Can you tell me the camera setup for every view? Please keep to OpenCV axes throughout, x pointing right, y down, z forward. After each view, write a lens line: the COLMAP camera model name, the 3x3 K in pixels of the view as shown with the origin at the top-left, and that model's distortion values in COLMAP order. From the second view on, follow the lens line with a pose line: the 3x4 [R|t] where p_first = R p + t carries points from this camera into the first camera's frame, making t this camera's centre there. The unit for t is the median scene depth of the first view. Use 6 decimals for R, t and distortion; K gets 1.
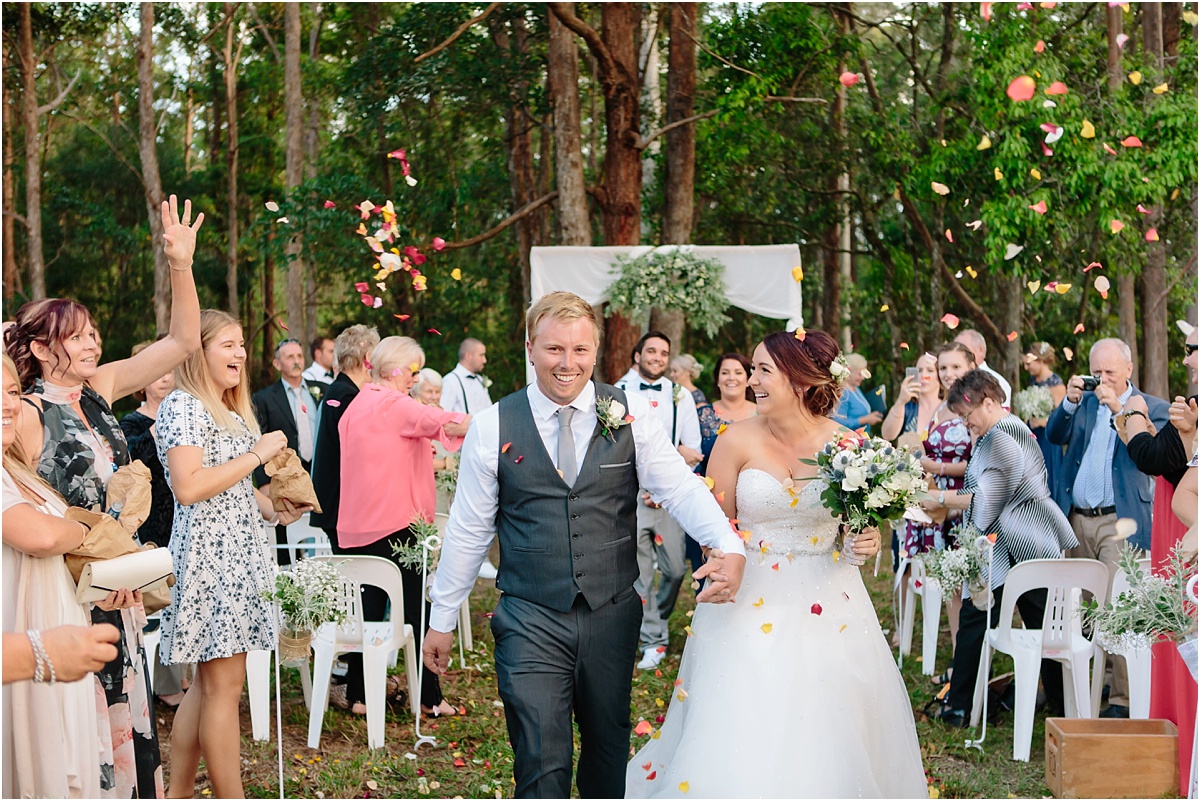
lens RADIAL K [[1328.7, 0, 618.0], [0, 1328.7, 398.8], [0, 0, 1]] dist [-0.008989, 0.002592]
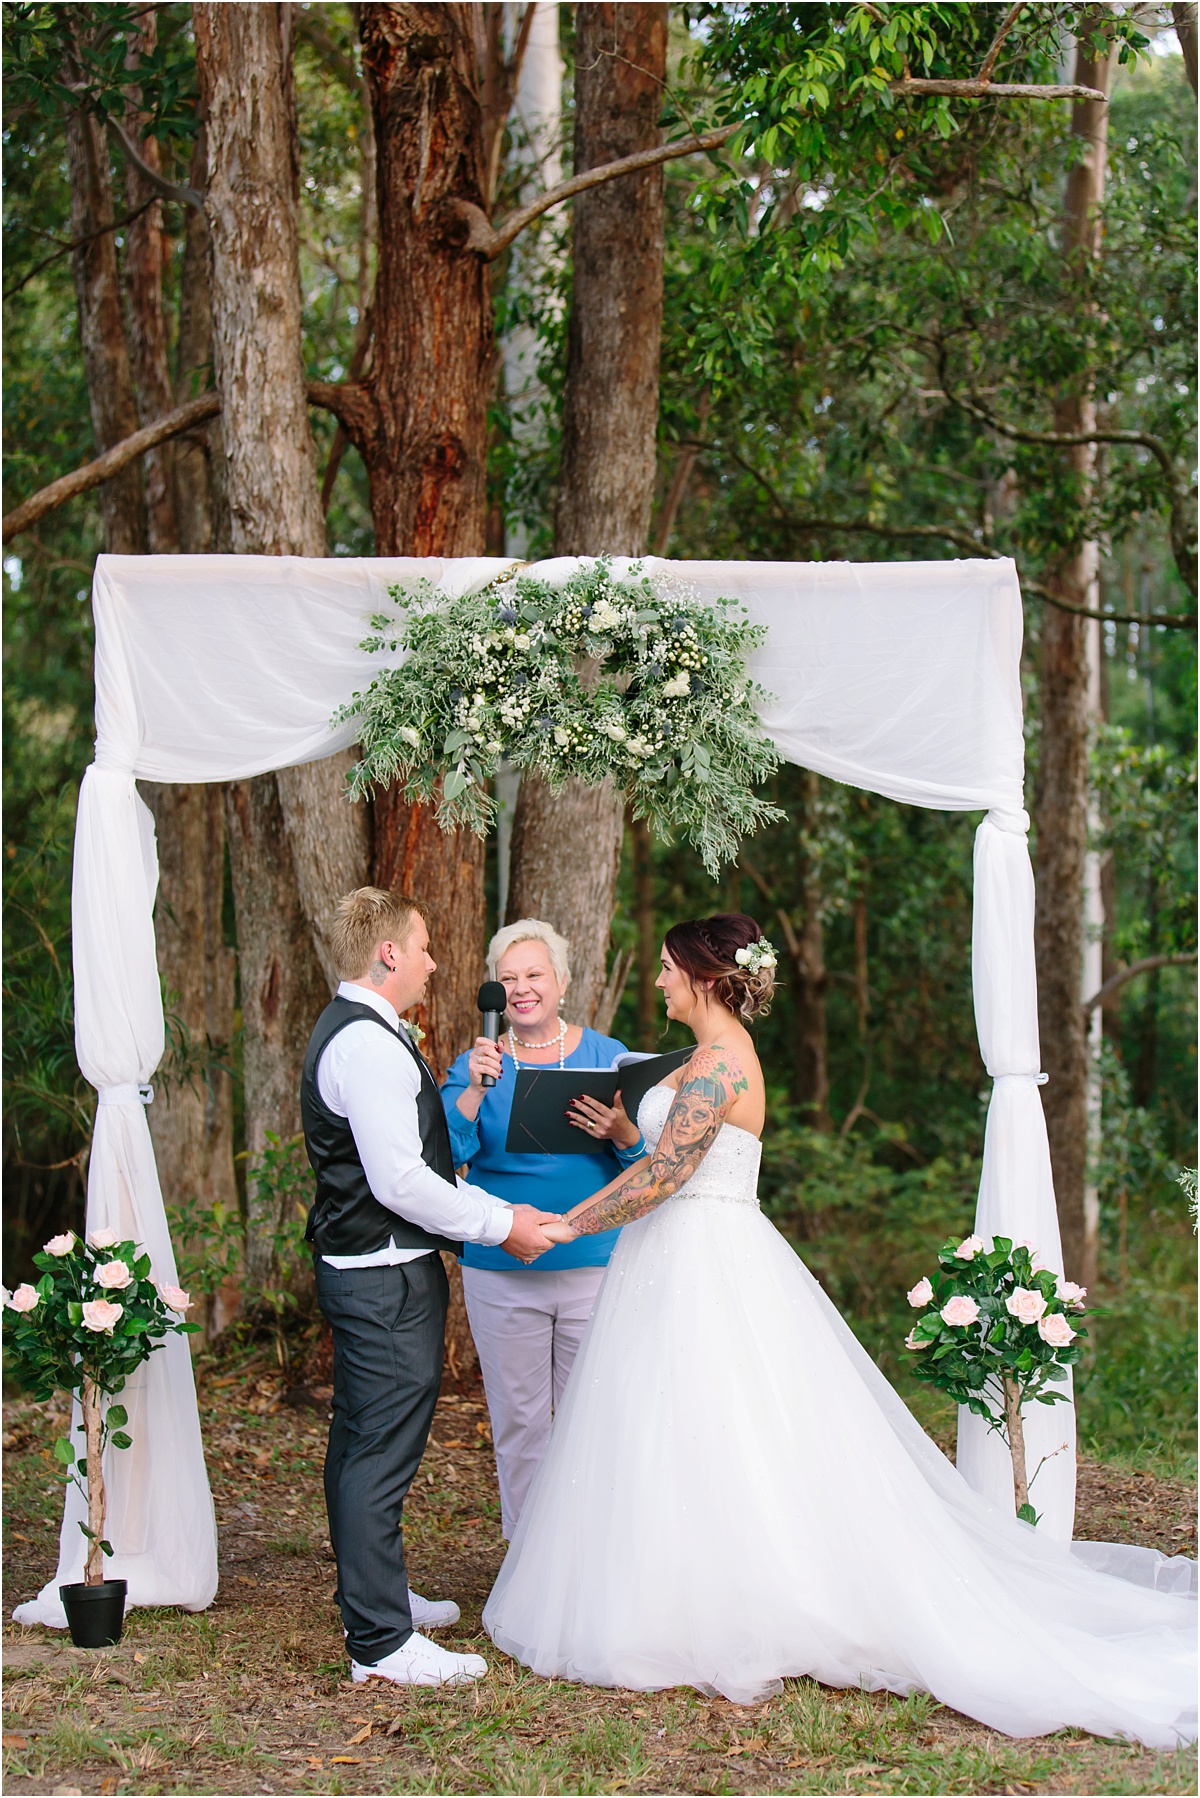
lens RADIAL K [[3602.0, 0, 600.0], [0, 3602.0, 899.0], [0, 0, 1]] dist [0.078067, -0.422452]
pose [[0.999083, 0.010037, 0.041621, 0.012417], [-0.008402, 0.999193, -0.039275, -0.009502], [-0.041982, 0.038890, 0.998361, 0.215912]]
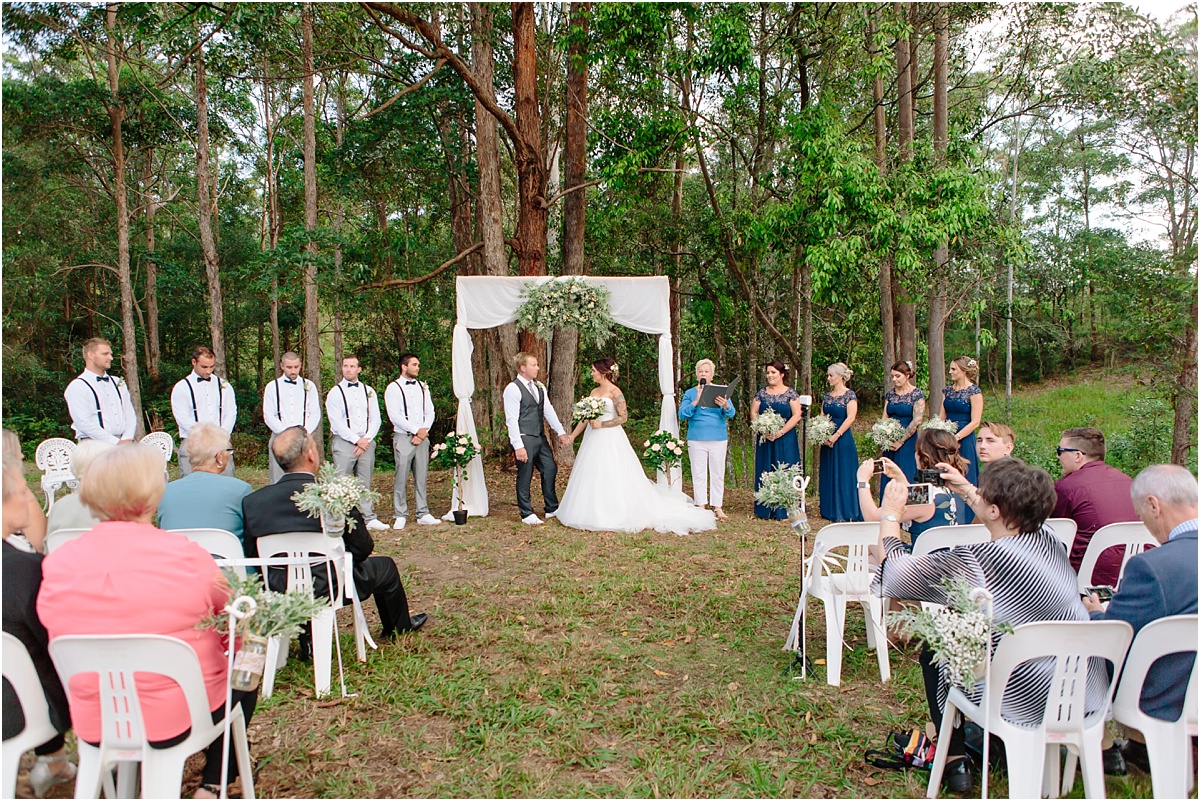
lens RADIAL K [[797.8, 0, 600.0], [0, 797.8, 400.5], [0, 0, 1]] dist [-0.025451, 0.008492]
pose [[0.996717, -0.001292, 0.080952, 0.008624], [0.000505, 0.999952, 0.009743, -0.003978], [-0.080961, -0.009670, 0.996670, 0.239754]]
